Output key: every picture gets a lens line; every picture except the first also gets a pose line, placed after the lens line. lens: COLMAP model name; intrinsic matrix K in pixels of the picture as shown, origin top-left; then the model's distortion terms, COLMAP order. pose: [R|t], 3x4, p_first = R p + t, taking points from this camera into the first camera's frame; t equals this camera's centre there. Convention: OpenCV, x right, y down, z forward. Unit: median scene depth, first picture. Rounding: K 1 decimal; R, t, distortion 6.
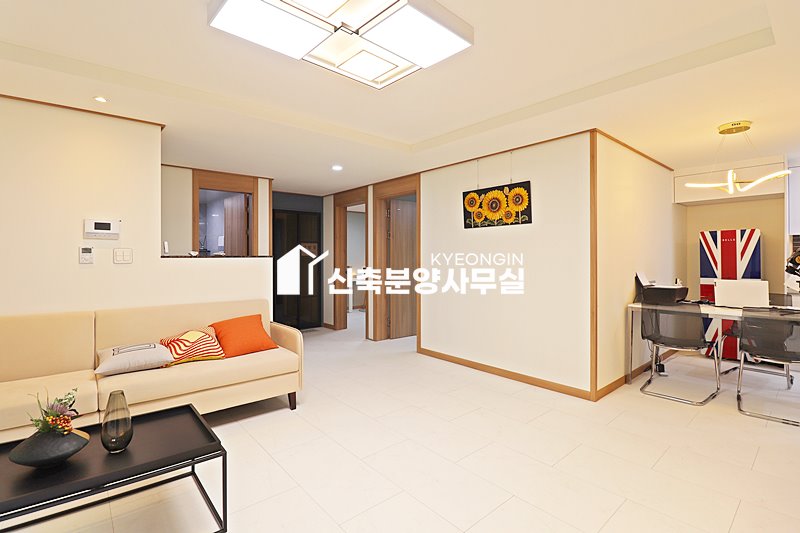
lens RADIAL K [[373.6, 0, 396.7], [0, 373.6, 259.6], [0, 0, 1]] dist [0.000301, -0.006896]
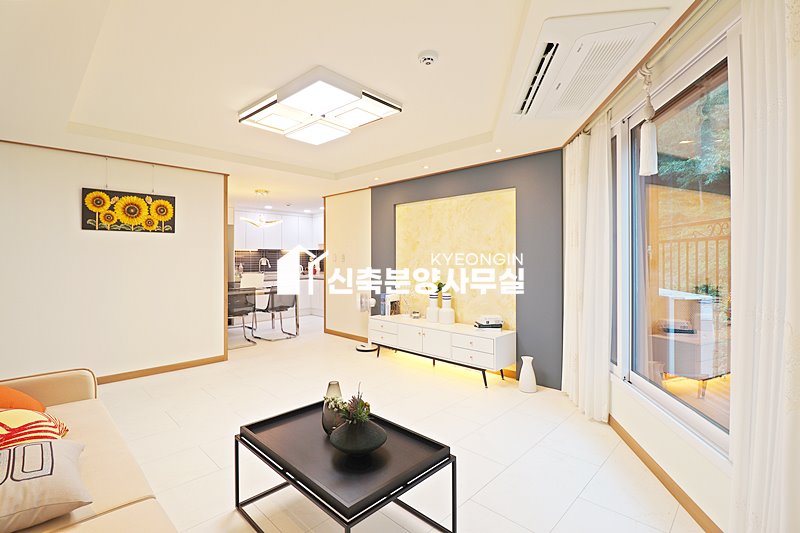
lens RADIAL K [[373.6, 0, 396.7], [0, 373.6, 260.0], [0, 0, 1]] dist [0.000301, -0.006896]
pose [[-0.105635, -0.002745, 0.994401, -0.828862], [0.011968, 0.999920, 0.004032, -0.008528], [-0.994333, 0.012327, -0.105594, 0.405737]]
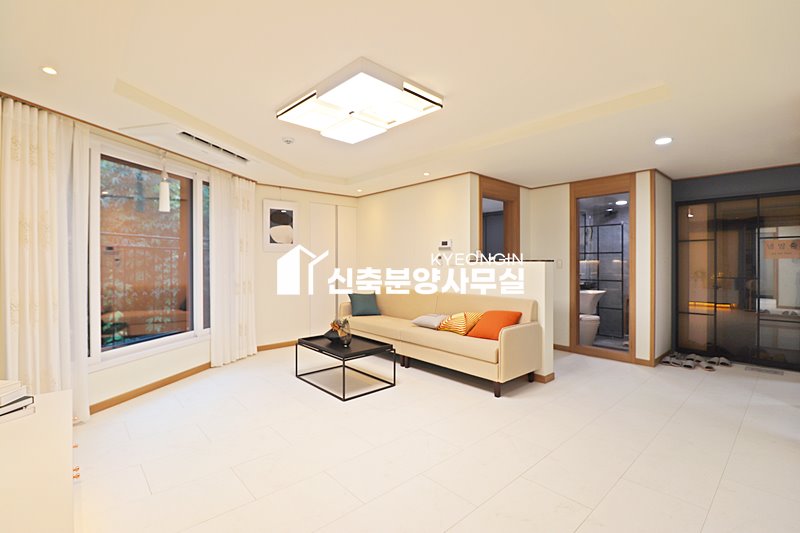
lens RADIAL K [[373.6, 0, 399.2], [0, 373.6, 267.3], [0, 0, 1]] dist [0.000301, -0.006896]
pose [[0.033944, 0.016922, -0.999280, 0.682231], [-0.006231, 0.999841, 0.016720, -0.004500], [0.999404, 0.005659, 0.034044, 0.544954]]
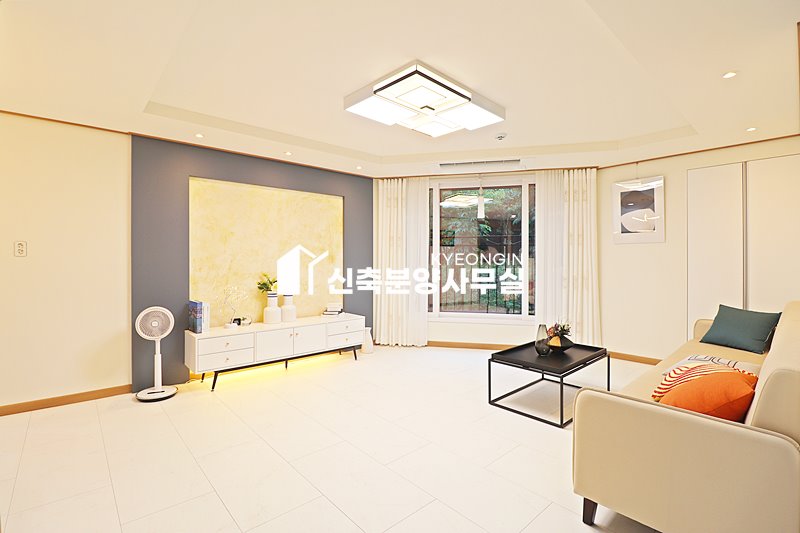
lens RADIAL K [[373.6, 0, 395.4], [0, 373.6, 261.6], [0, 0, 1]] dist [0.000301, -0.006896]
pose [[-0.999556, 0.002160, -0.029732, 0.028242], [0.001765, 0.999910, 0.013284, 0.004140], [0.029758, 0.013225, -0.999470, 1.258012]]
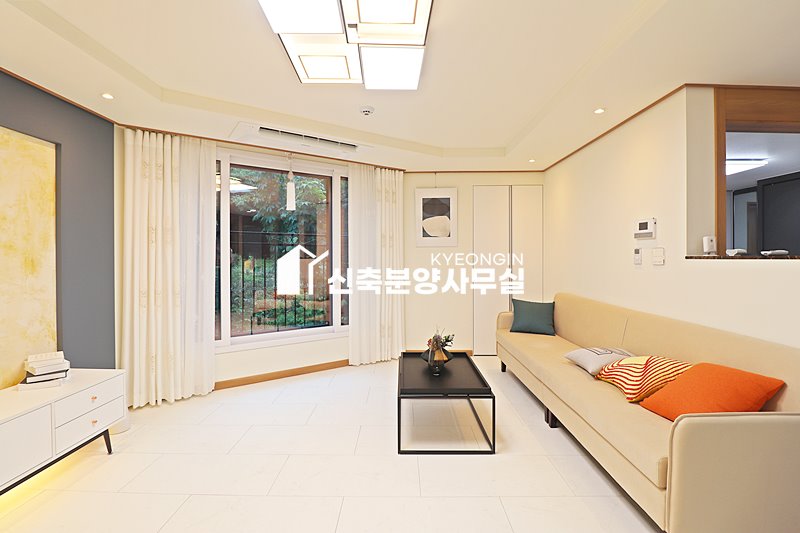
lens RADIAL K [[373.6, 0, 397.5], [0, 373.6, 262.7], [0, 0, 1]] dist [0.000301, -0.006896]
pose [[-0.652067, 0.013919, -0.758033, 0.275148], [-0.003471, 0.999766, 0.021344, -0.008957], [0.758153, 0.016549, -0.651867, 0.854296]]
